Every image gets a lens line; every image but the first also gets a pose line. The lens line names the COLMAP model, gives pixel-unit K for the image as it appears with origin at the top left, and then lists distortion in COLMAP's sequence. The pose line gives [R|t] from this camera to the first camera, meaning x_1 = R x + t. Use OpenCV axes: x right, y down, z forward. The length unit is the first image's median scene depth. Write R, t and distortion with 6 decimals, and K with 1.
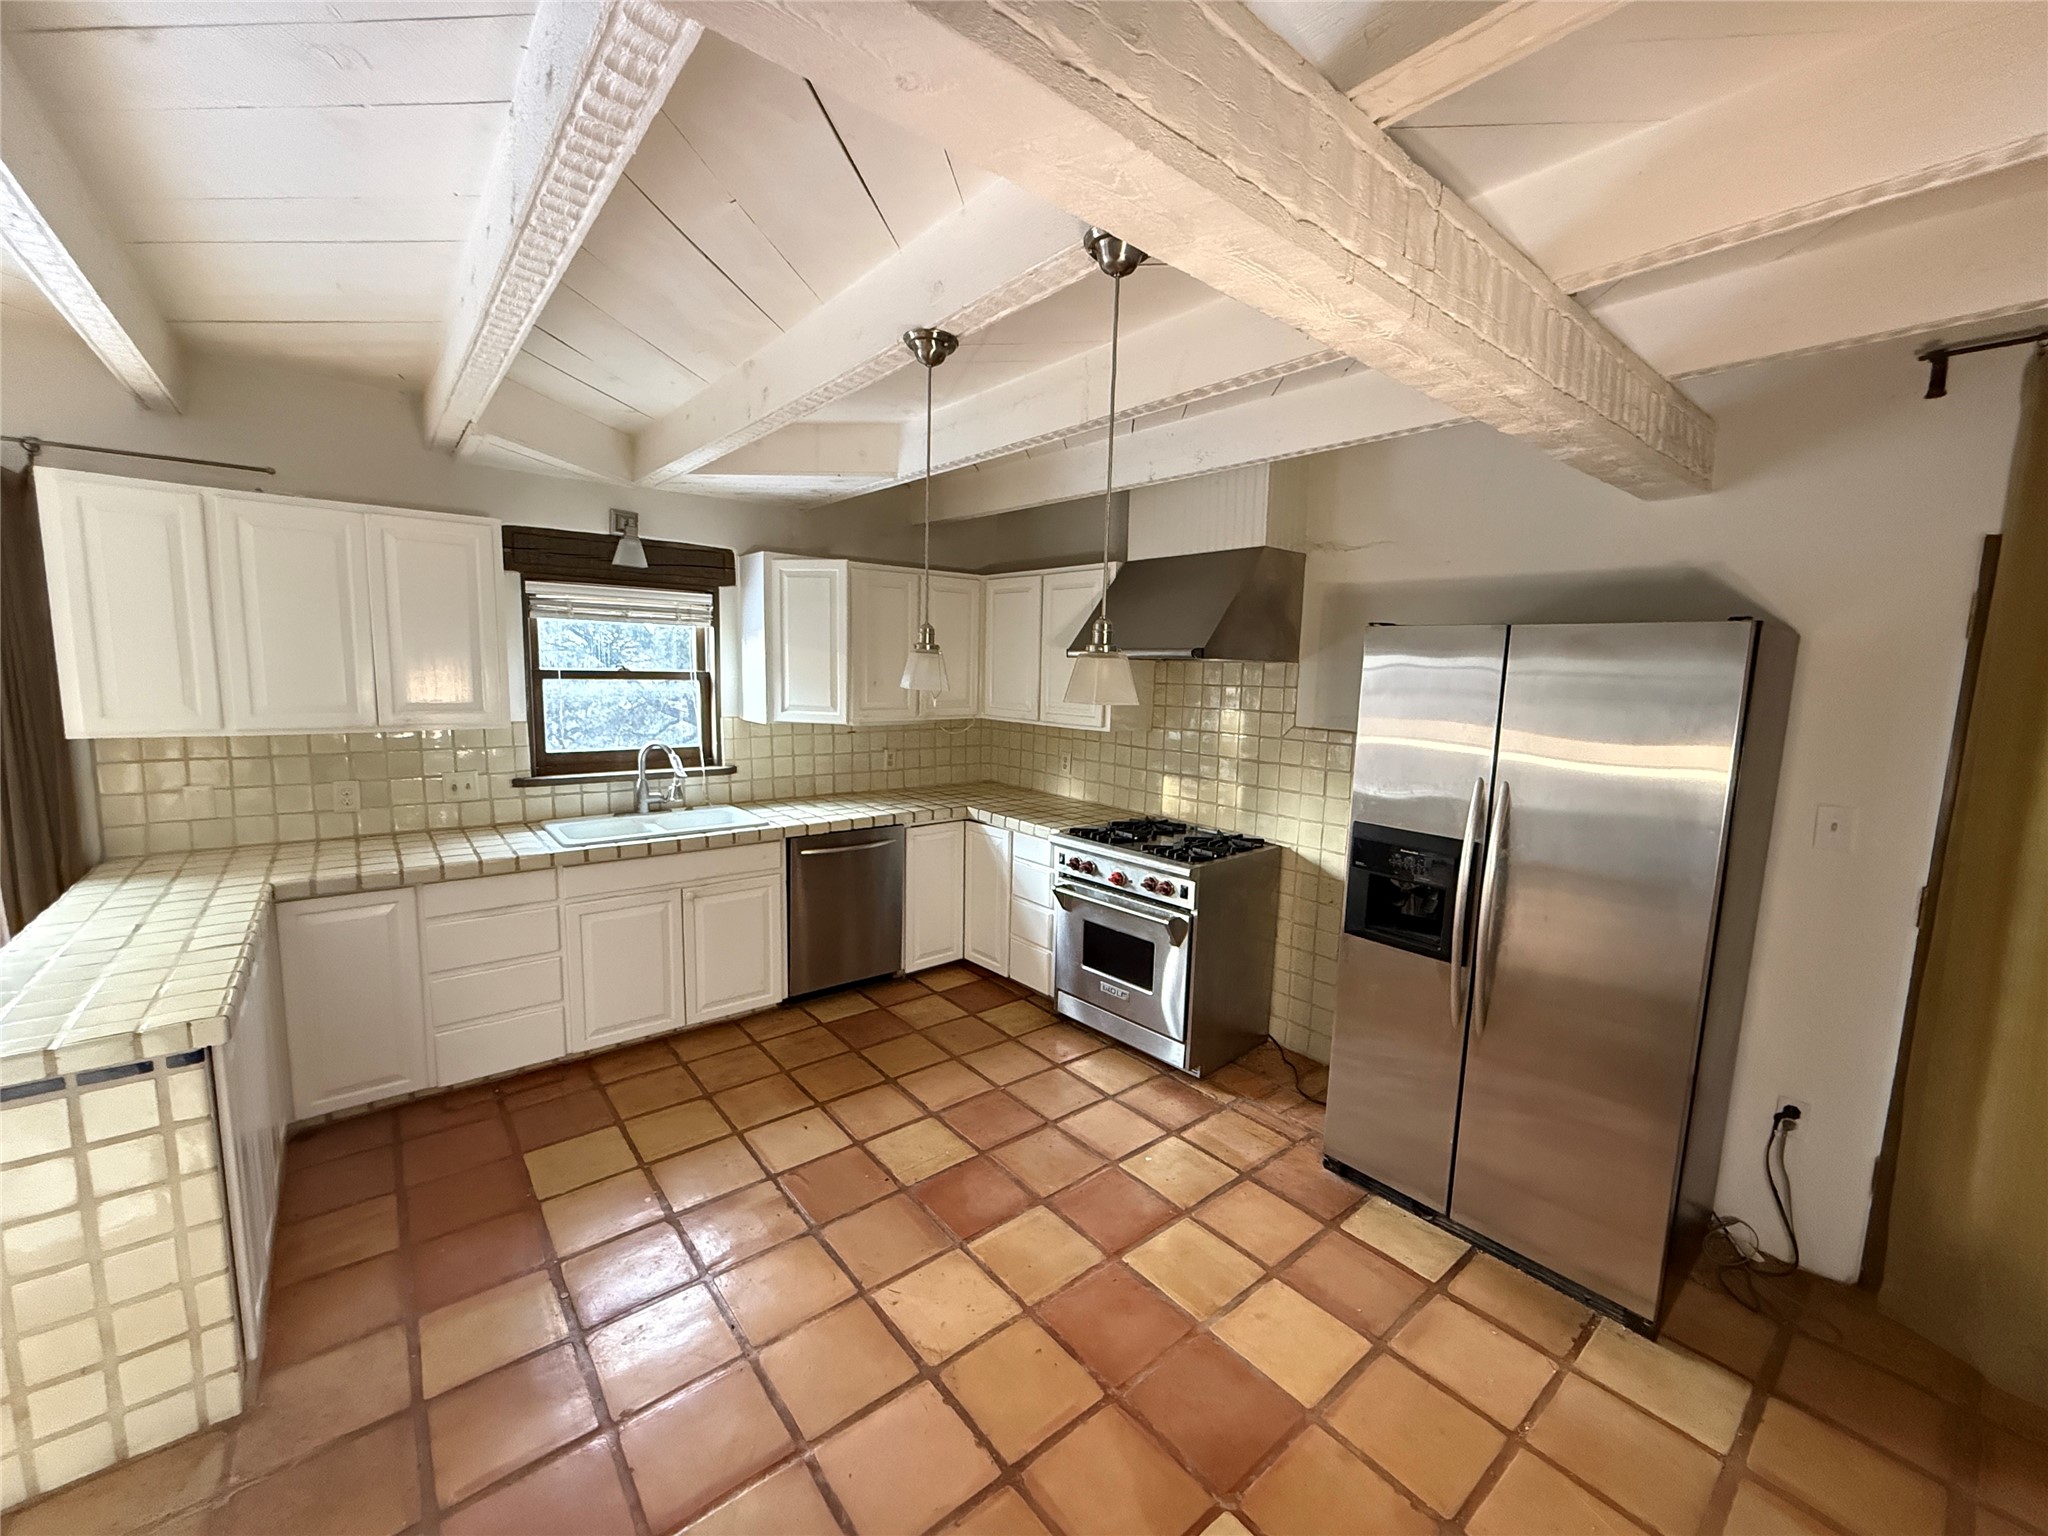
lens RADIAL K [[812.9, 0, 1024.2], [0, 812.9, 764.8], [0, 0, 1]] dist [-0.004012, -0.000262]
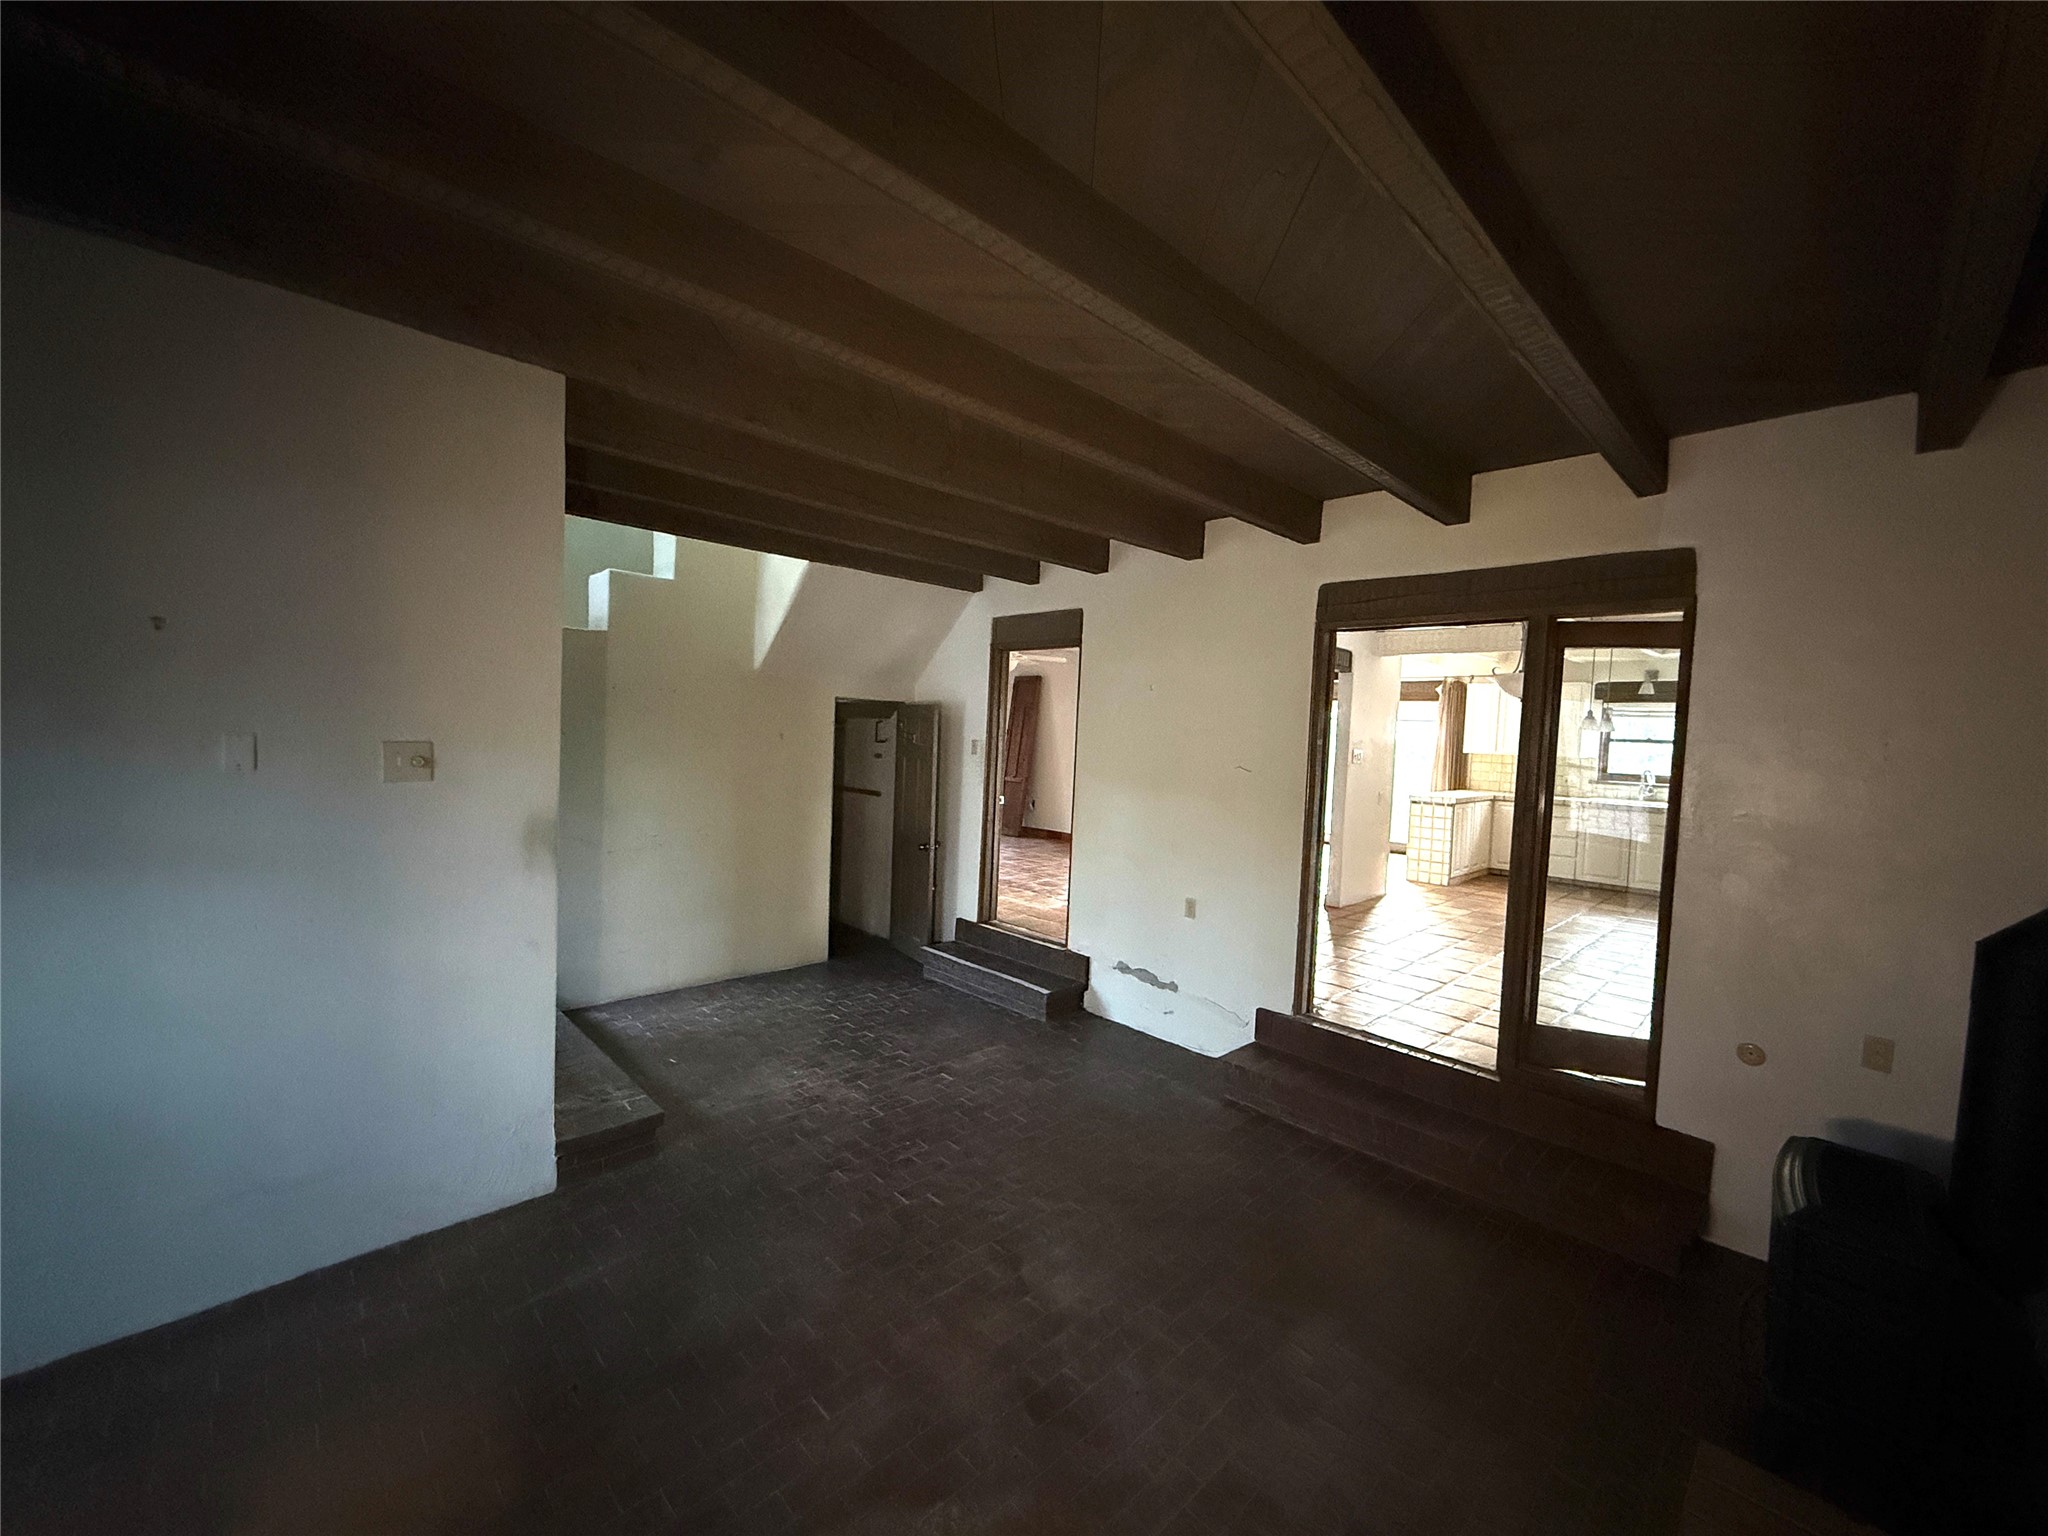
lens RADIAL K [[812.9, 0, 1025.4], [0, 812.9, 762.3], [0, 0, 1]] dist [-0.004012, -0.000262]
pose [[0.089619, 0.029538, -0.995538, 1.519878], [-0.148121, 0.988840, 0.016005, 0.160266], [0.984900, 0.146026, 0.092994, -0.859230]]
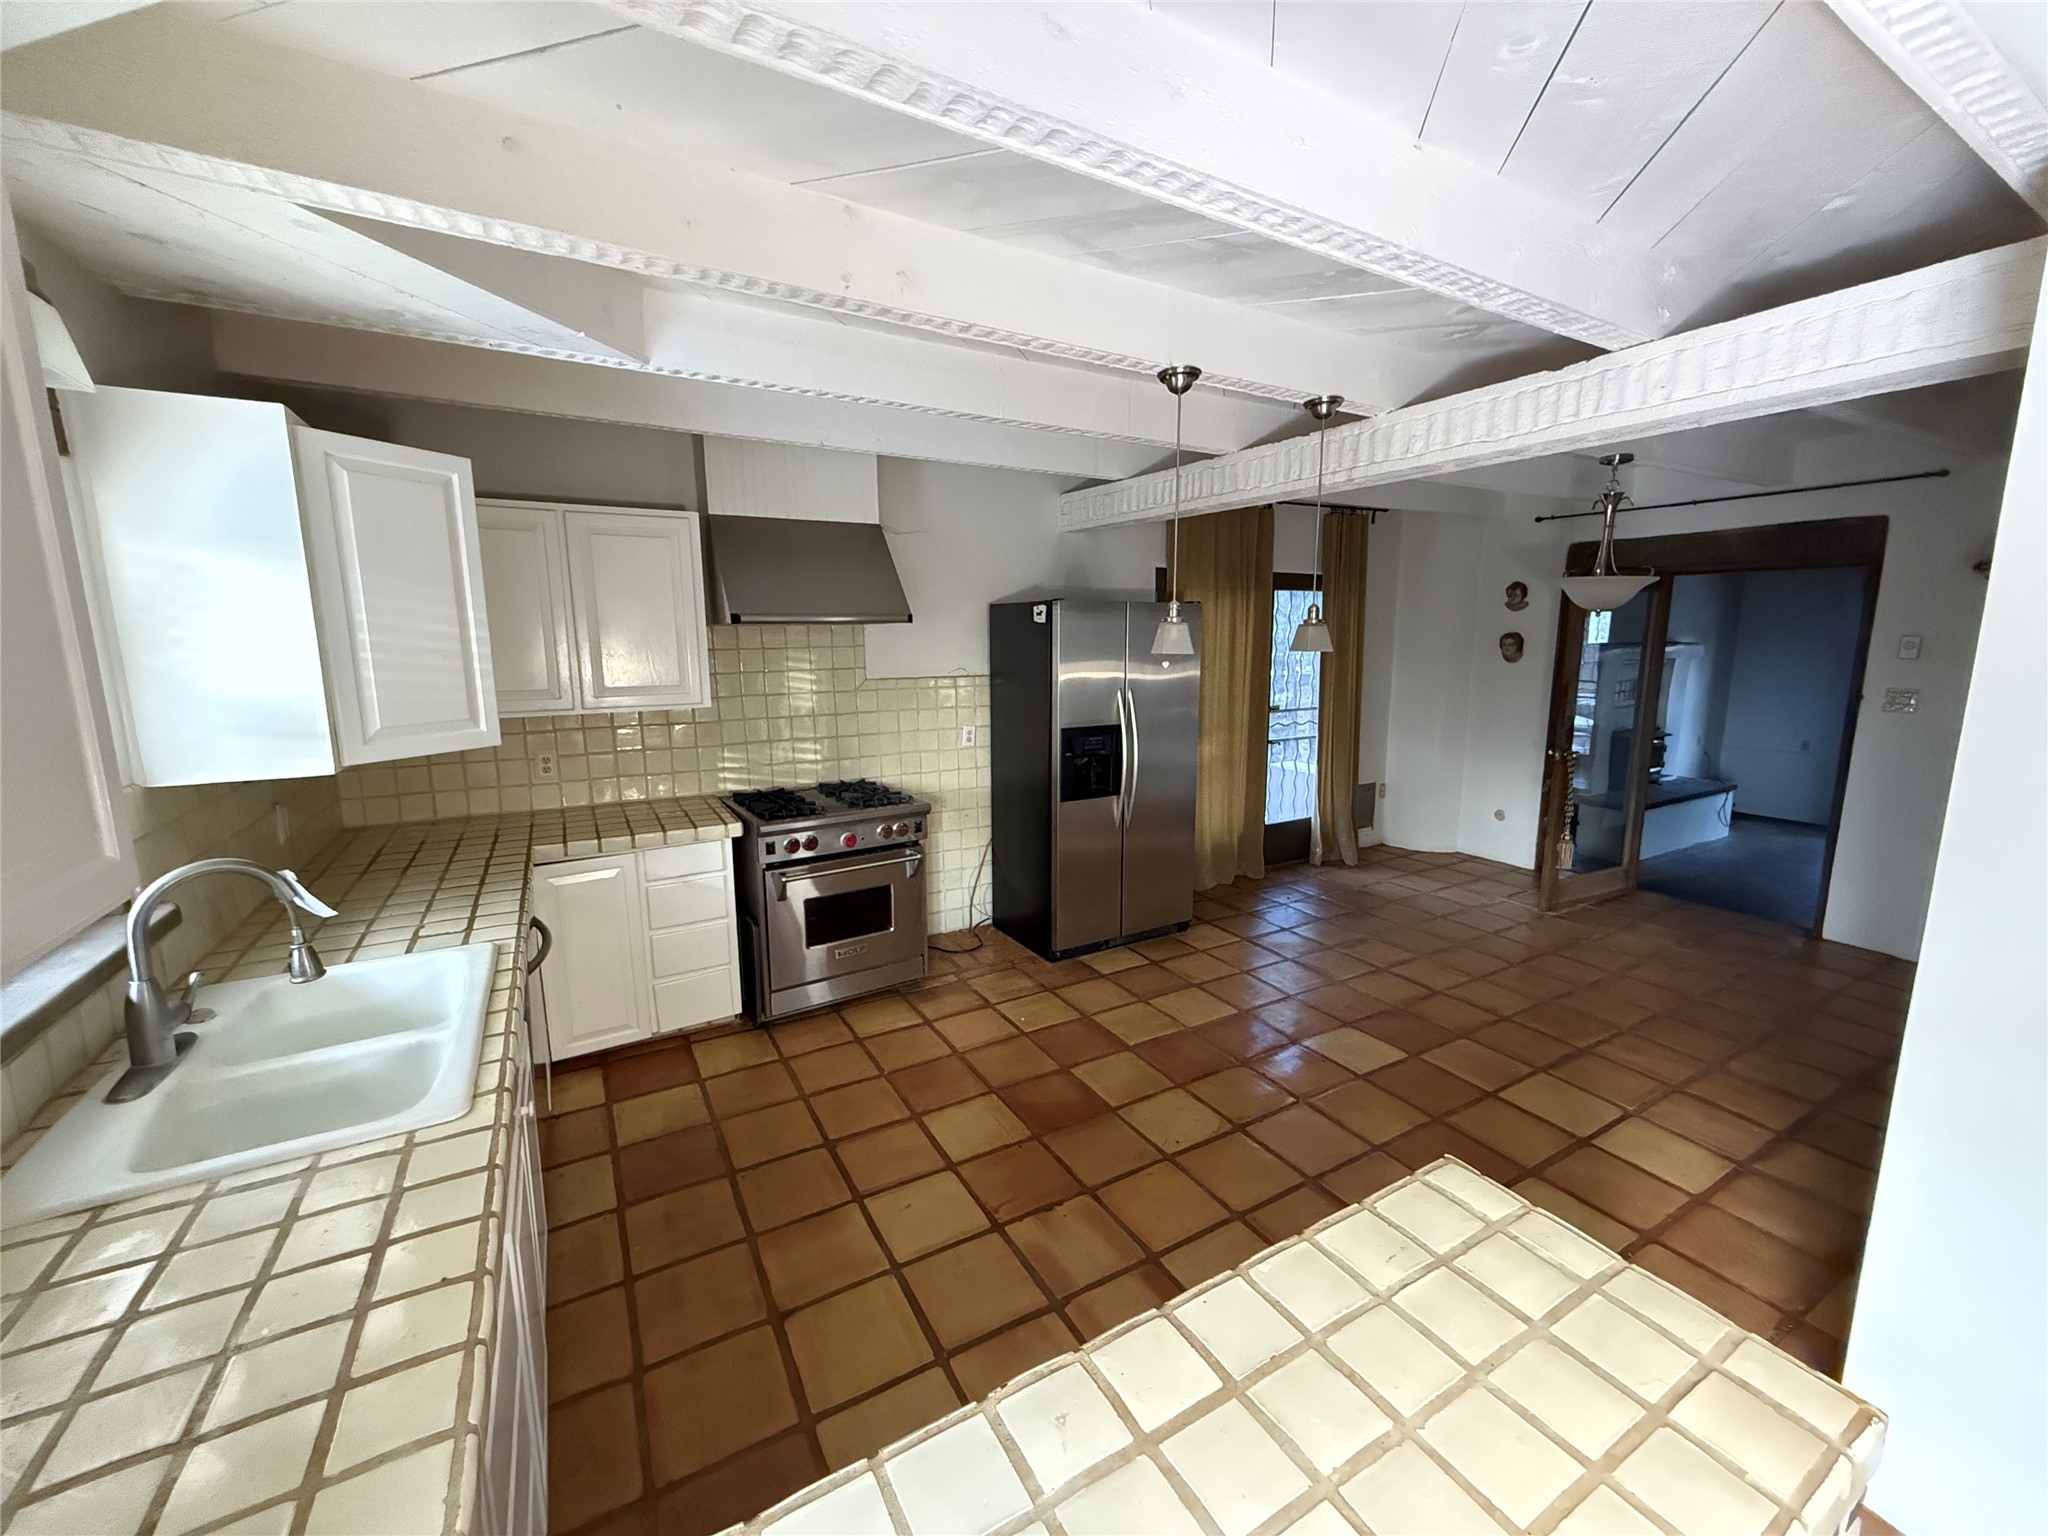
lens RADIAL K [[812.9, 0, 1024.4], [0, 812.9, 761.4], [0, 0, 1]] dist [-0.004012, -0.000262]
pose [[0.169439, -0.185195, 0.967984, -1.031113], [0.129408, 0.977863, 0.164433, -0.123245], [-0.977008, 0.097403, 0.189654, 0.732209]]
